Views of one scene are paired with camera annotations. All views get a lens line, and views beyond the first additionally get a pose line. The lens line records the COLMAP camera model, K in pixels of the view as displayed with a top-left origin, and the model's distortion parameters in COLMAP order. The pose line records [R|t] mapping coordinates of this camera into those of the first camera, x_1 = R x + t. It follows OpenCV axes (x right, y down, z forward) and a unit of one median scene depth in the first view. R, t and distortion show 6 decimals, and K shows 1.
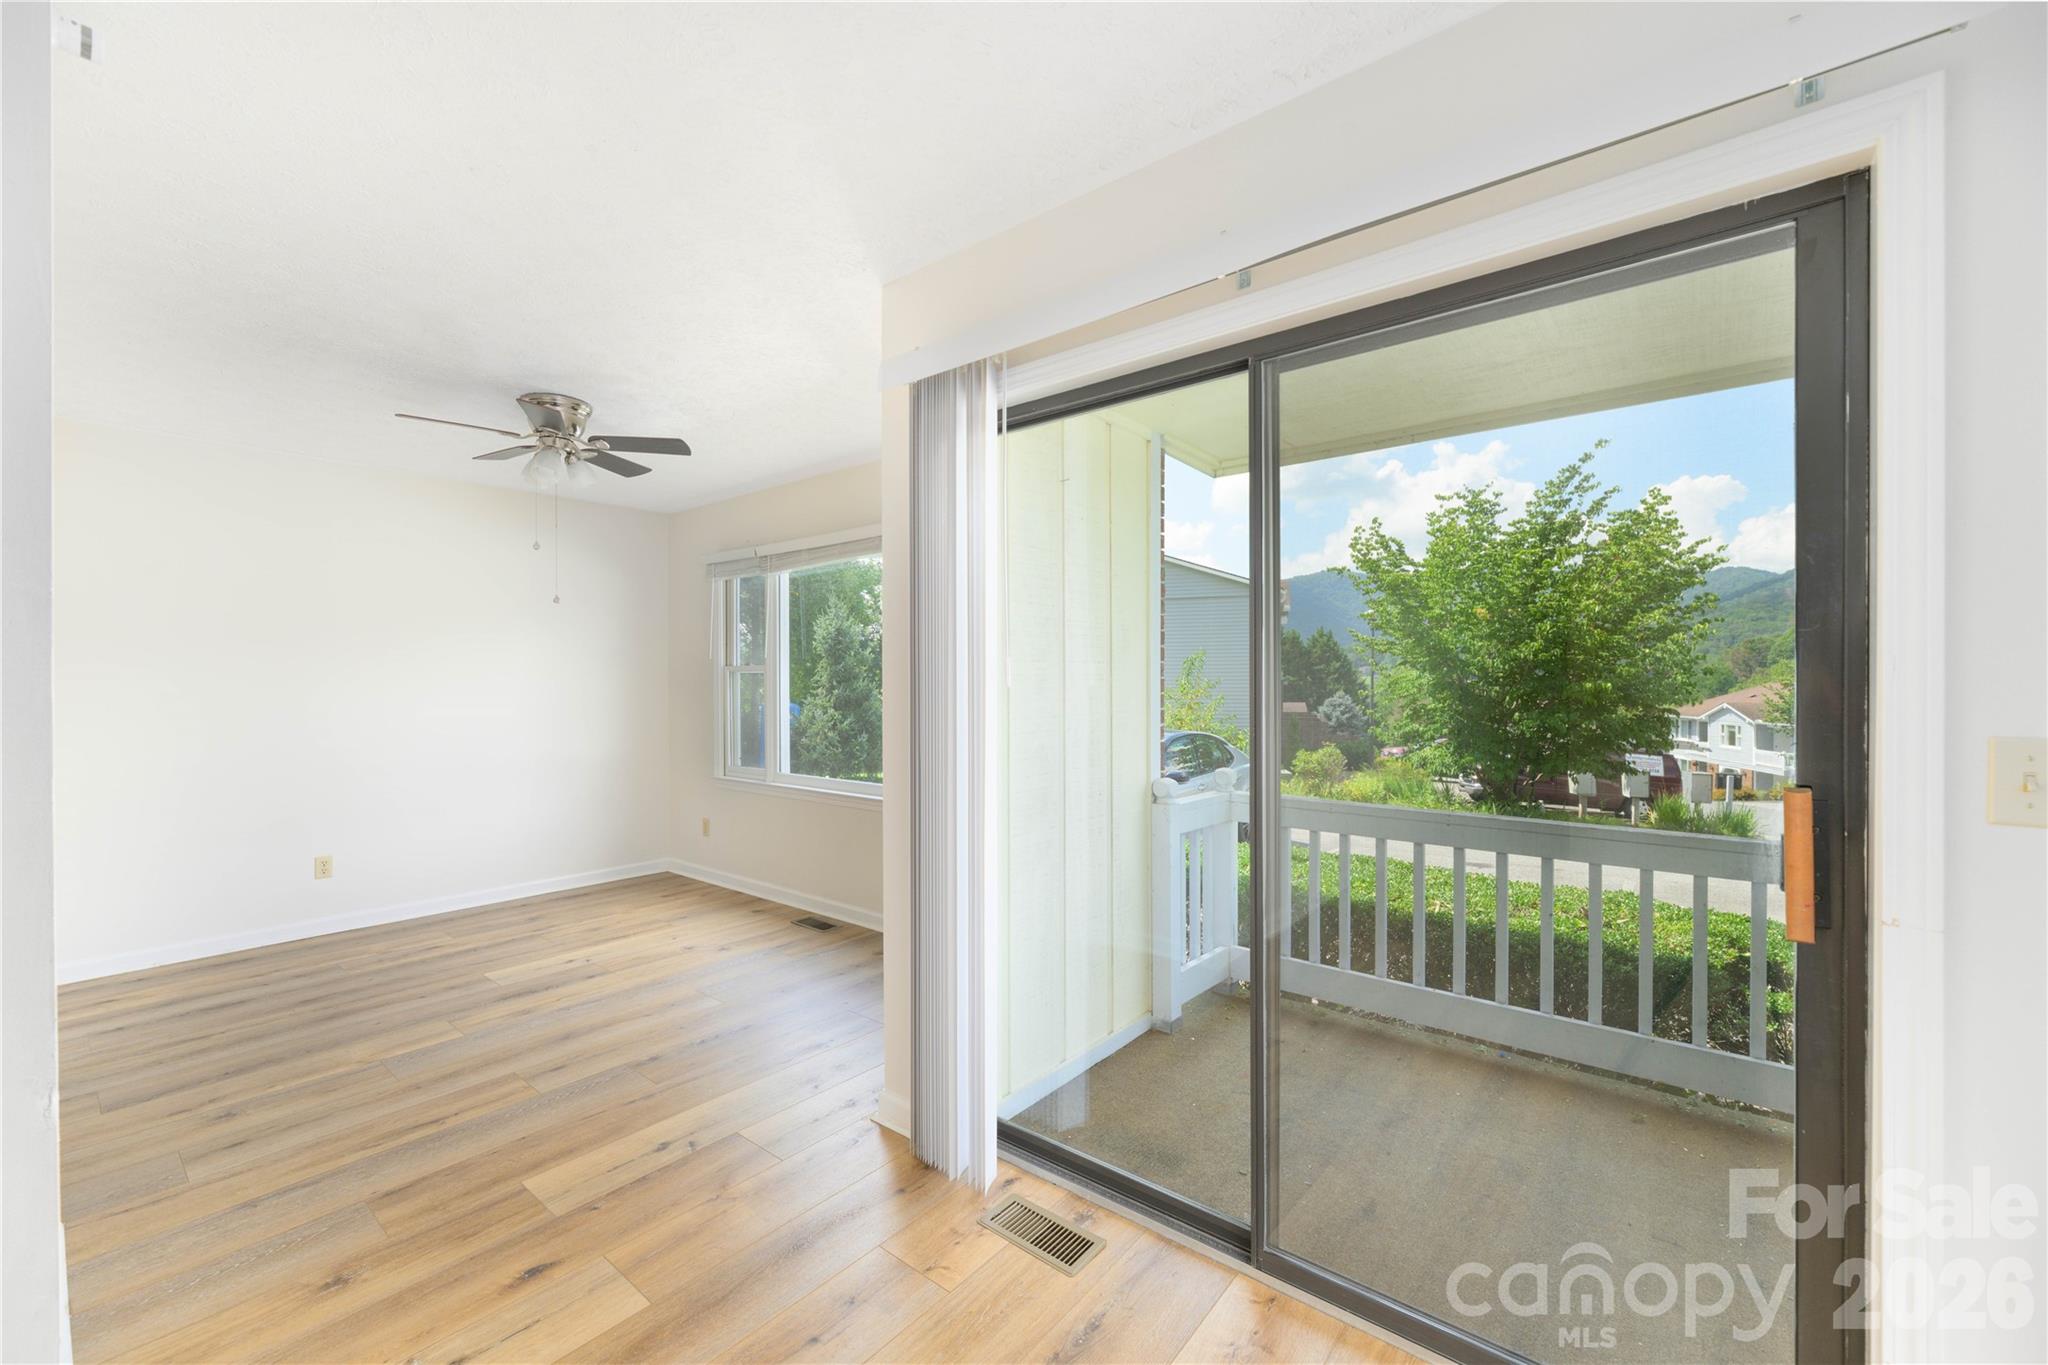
lens RADIAL K [[826.5, 0, 1024.0], [0, 826.5, 692.9], [0, 0, 1]] dist [0.000053, -0.000155]
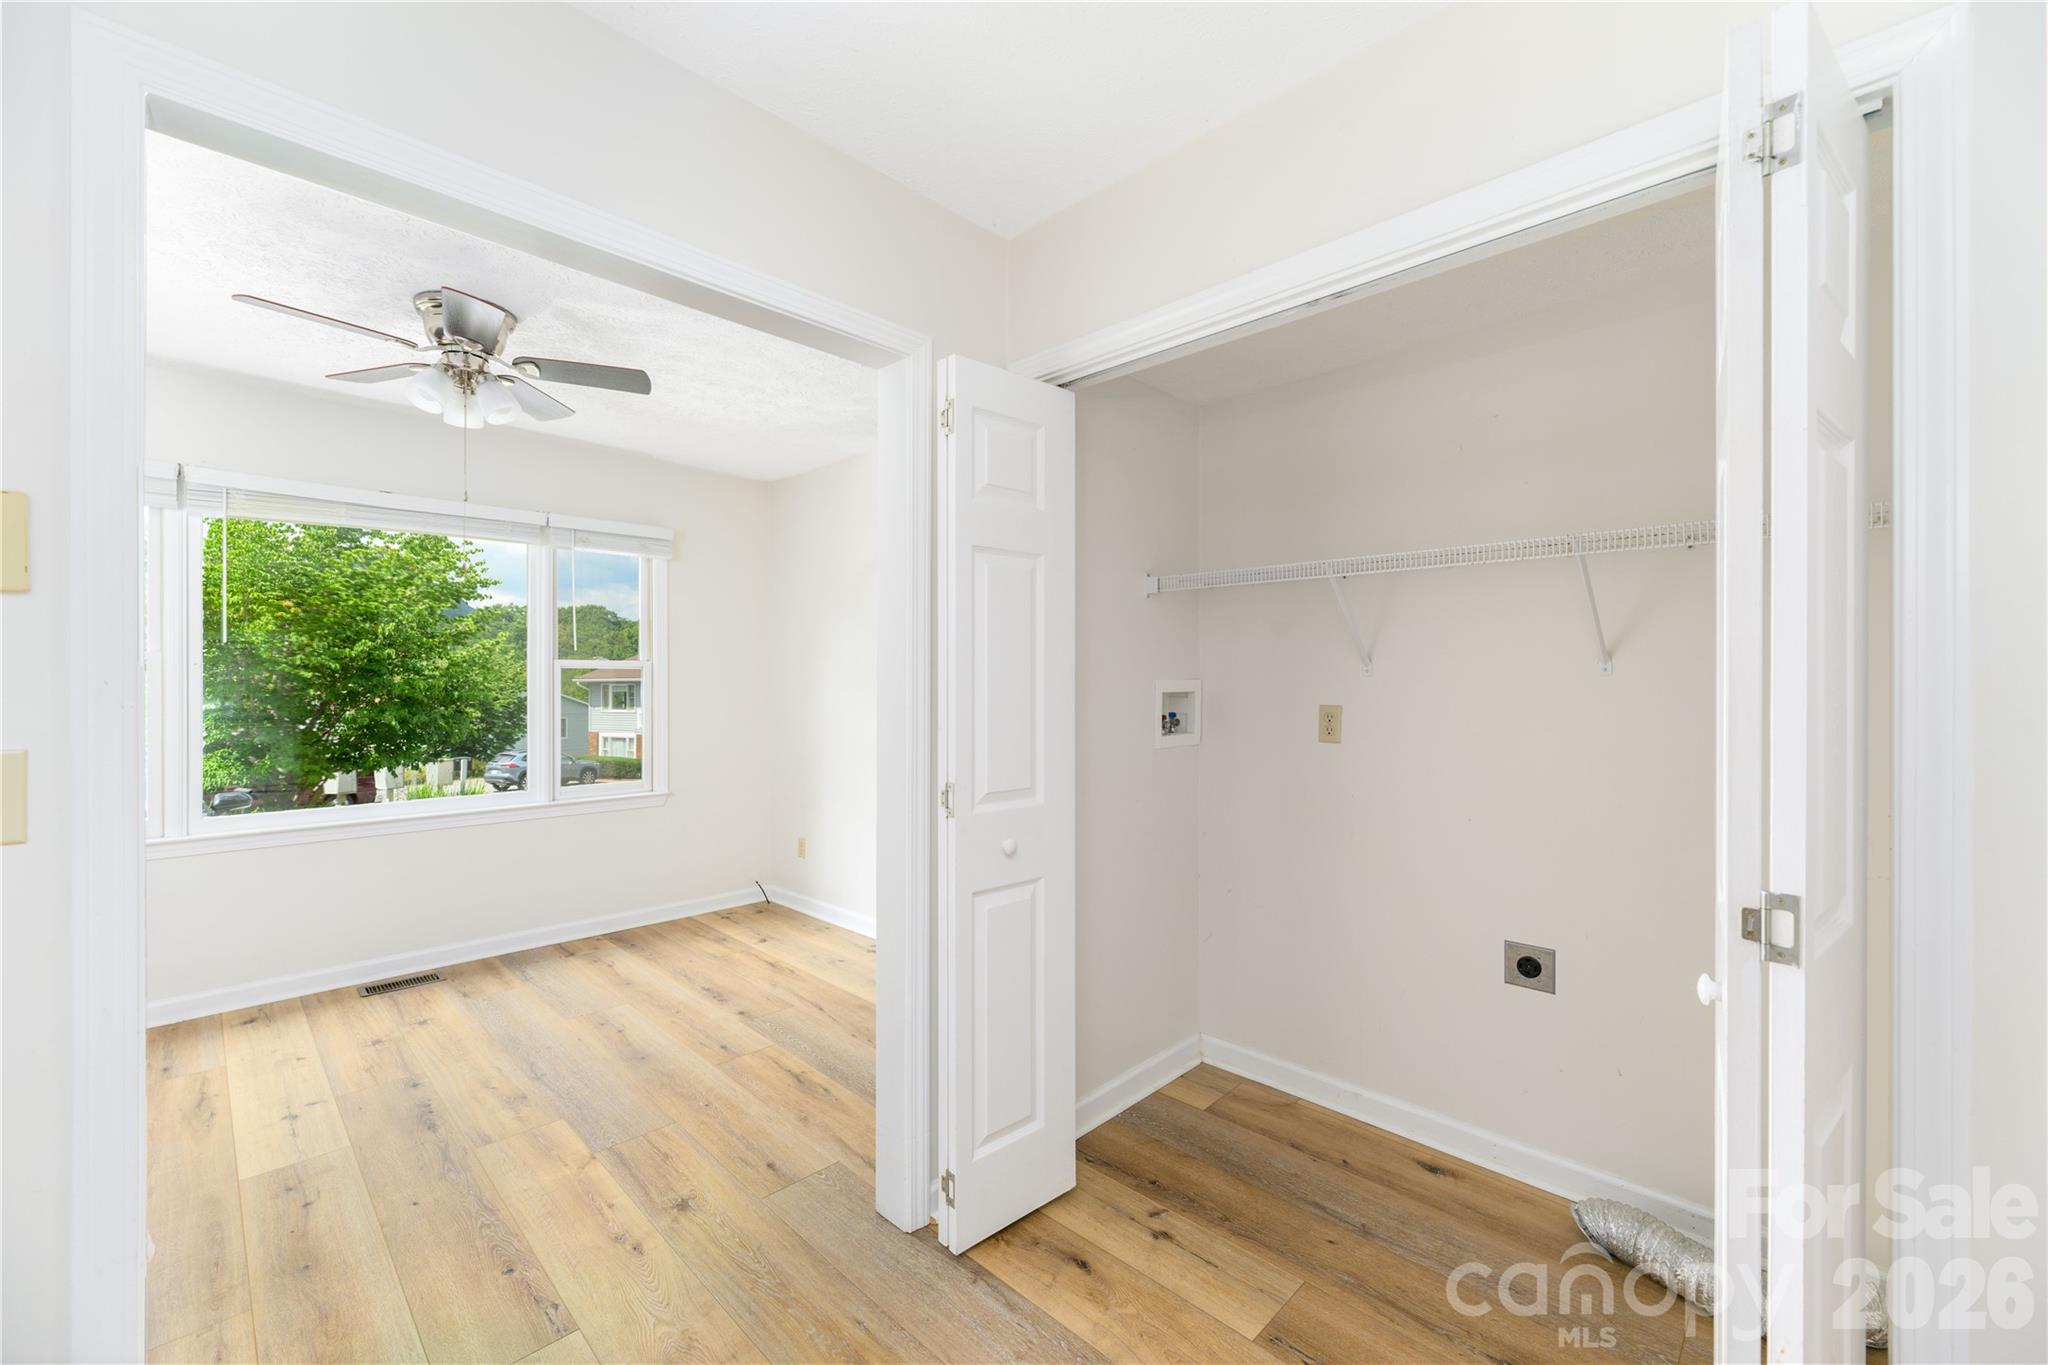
lens RADIAL K [[826.5, 0, 1036.6], [0, 826.5, 679.3], [0, 0, 1]] dist [0.000053, -0.000155]
pose [[0.080269, 0.000008, 0.996773, -0.310017], [0.015577, 0.999878, -0.001263, -0.000572], [-0.996651, 0.015628, 0.080259, 0.101931]]
